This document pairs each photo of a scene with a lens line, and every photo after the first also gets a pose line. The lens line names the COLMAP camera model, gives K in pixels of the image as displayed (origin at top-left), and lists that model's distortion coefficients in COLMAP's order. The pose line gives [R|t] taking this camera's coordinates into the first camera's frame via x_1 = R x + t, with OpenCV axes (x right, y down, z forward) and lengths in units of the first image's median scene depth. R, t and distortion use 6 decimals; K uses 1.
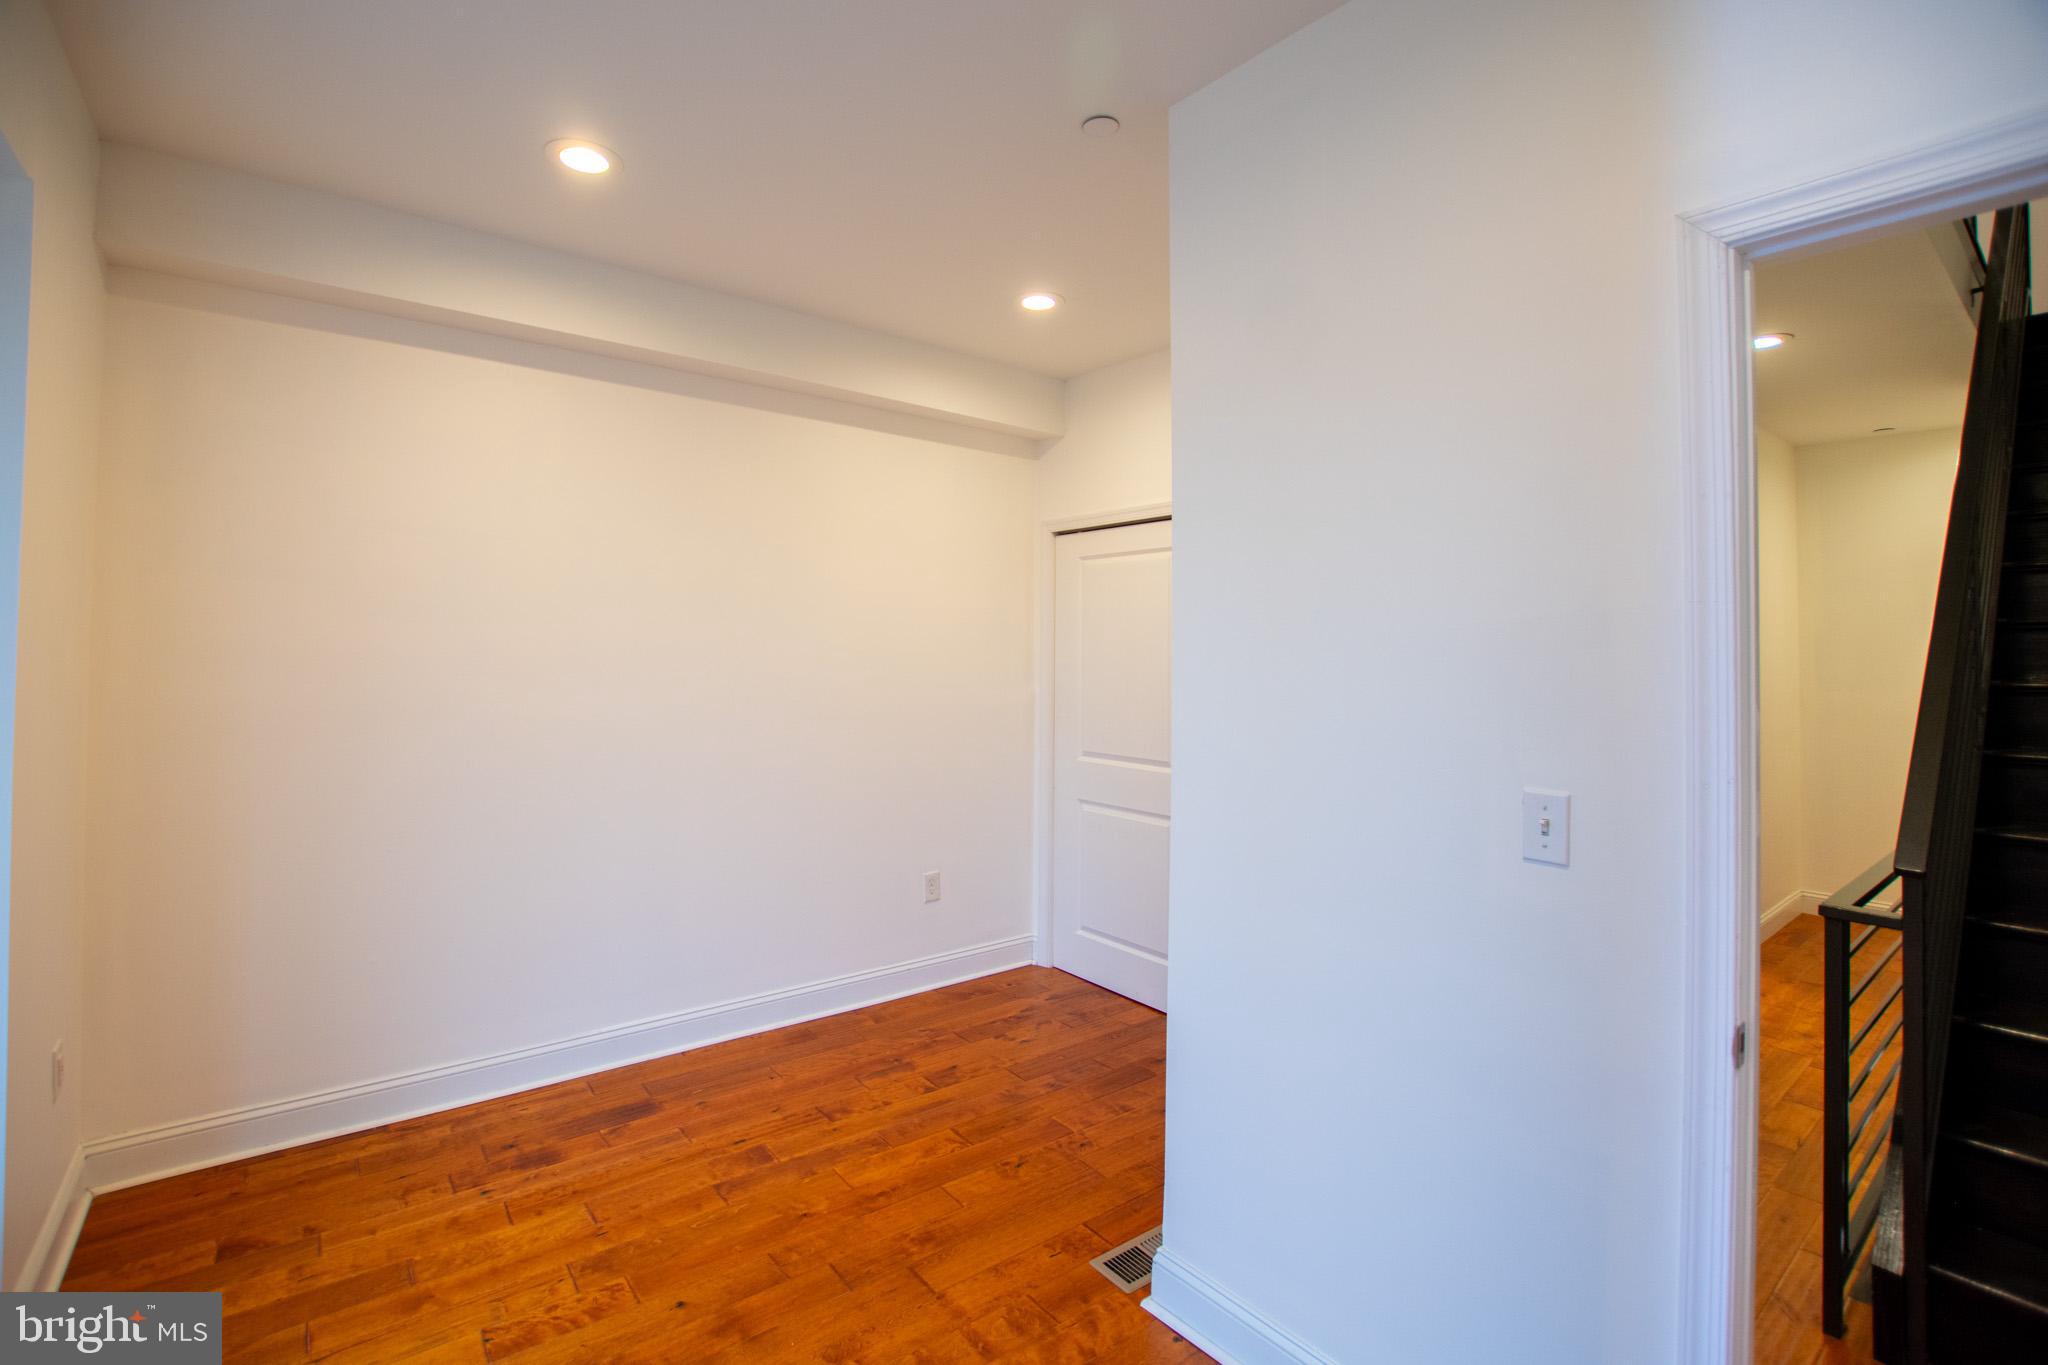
lens RADIAL K [[936.1, 0, 1007.4], [0, 936.1, 638.6], [0, 0, 1]] dist [-0.021134, 0.001666]
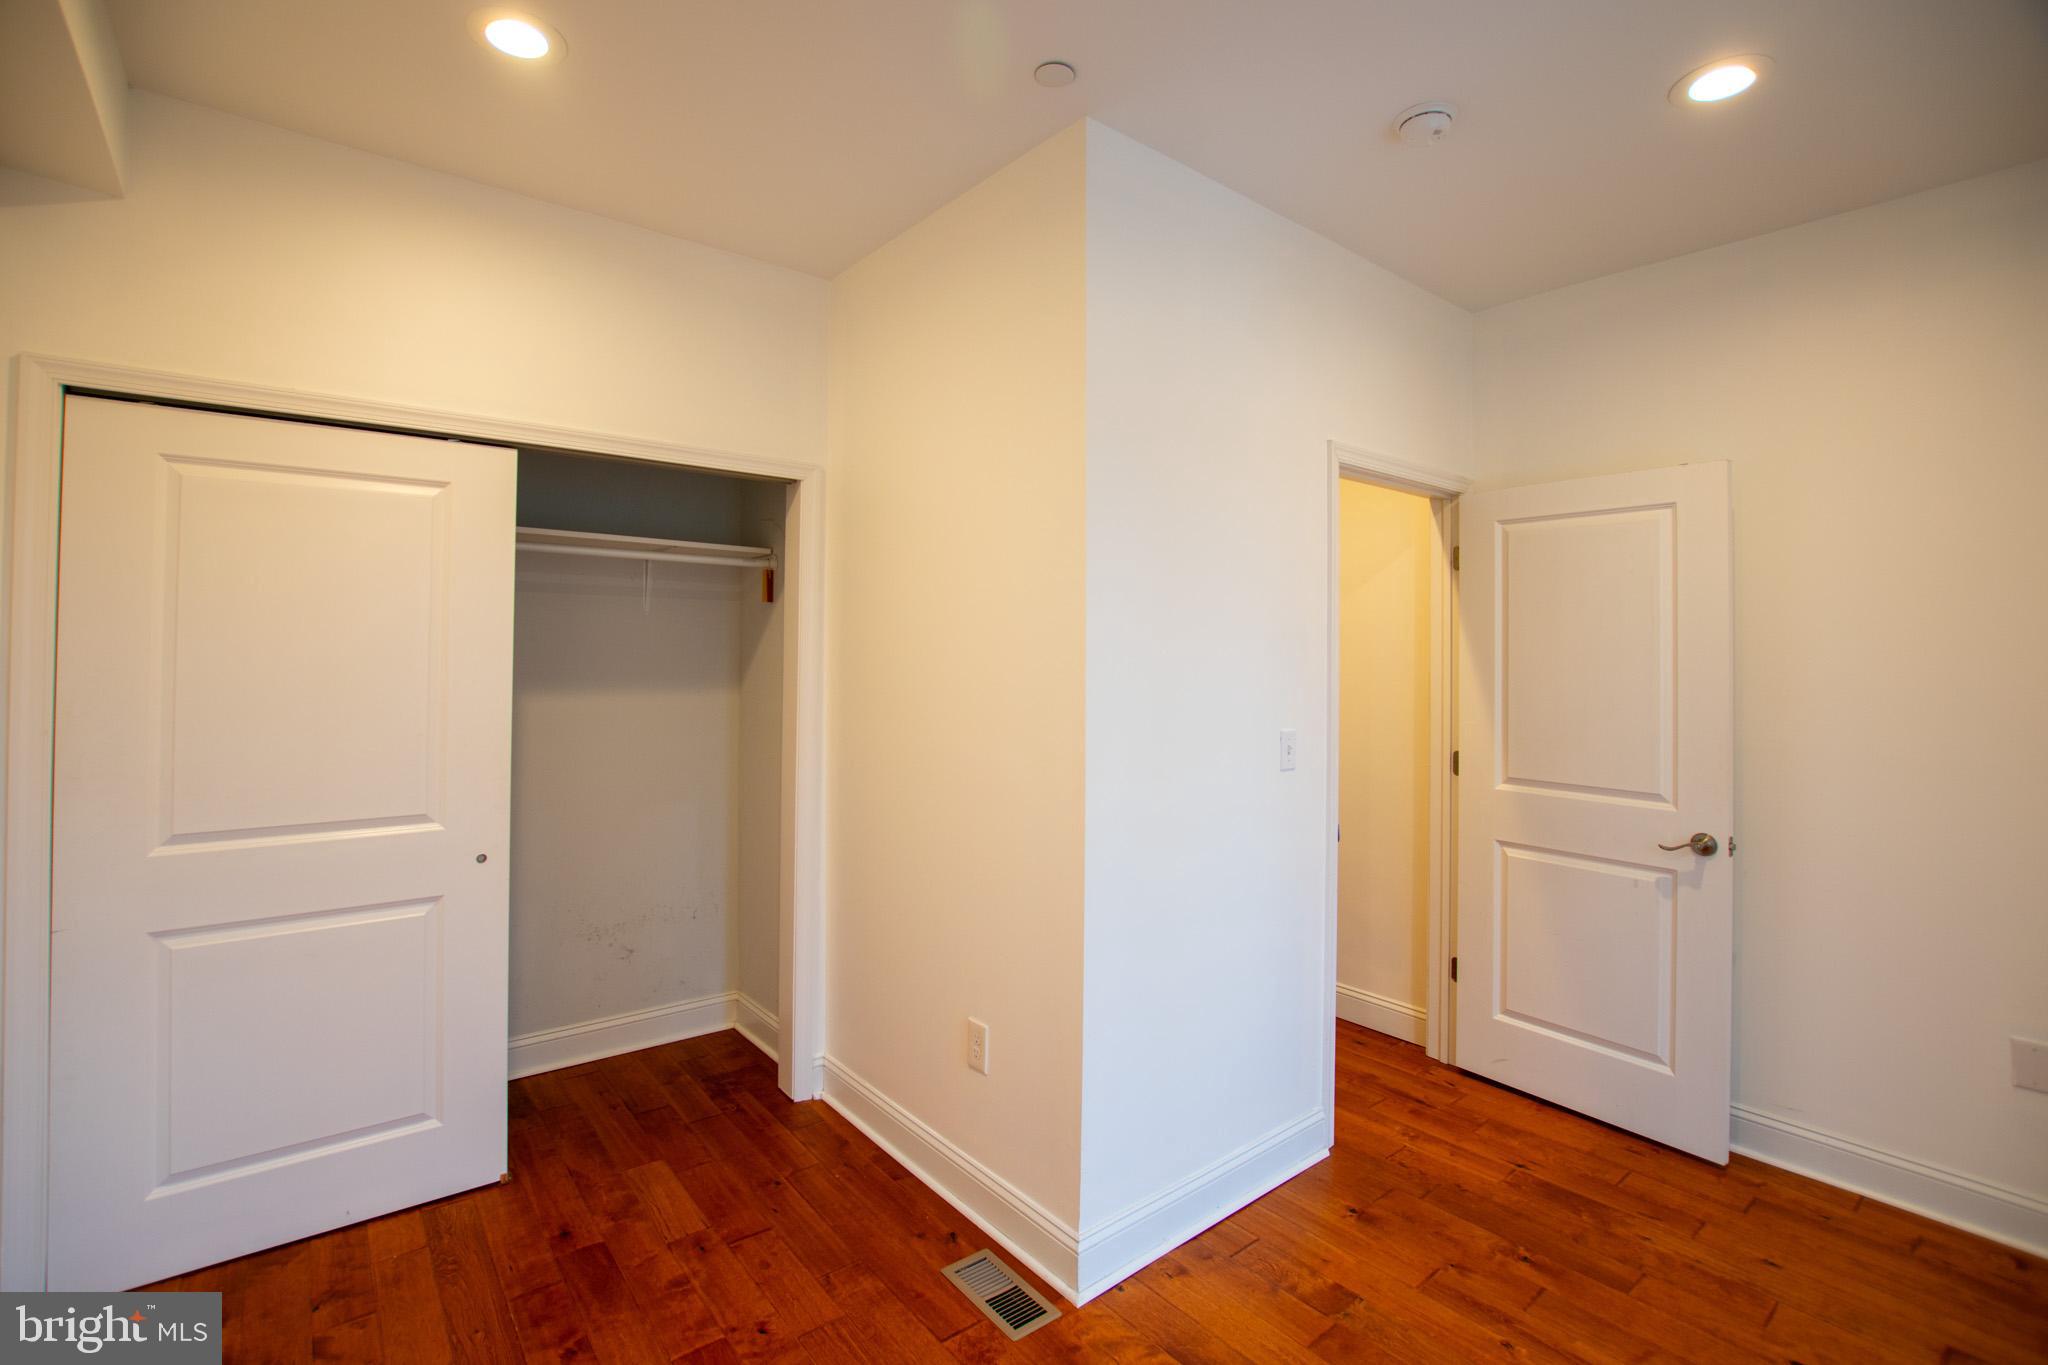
lens RADIAL K [[936.1, 0, 1007.4], [0, 936.1, 638.6], [0, 0, 1]] dist [-0.021134, 0.001666]
pose [[-0.014458, 0.002620, 0.999892, -0.800476], [-0.025549, 0.999669, -0.002988, 0.004568], [-0.999569, -0.025589, -0.014386, 1.038869]]
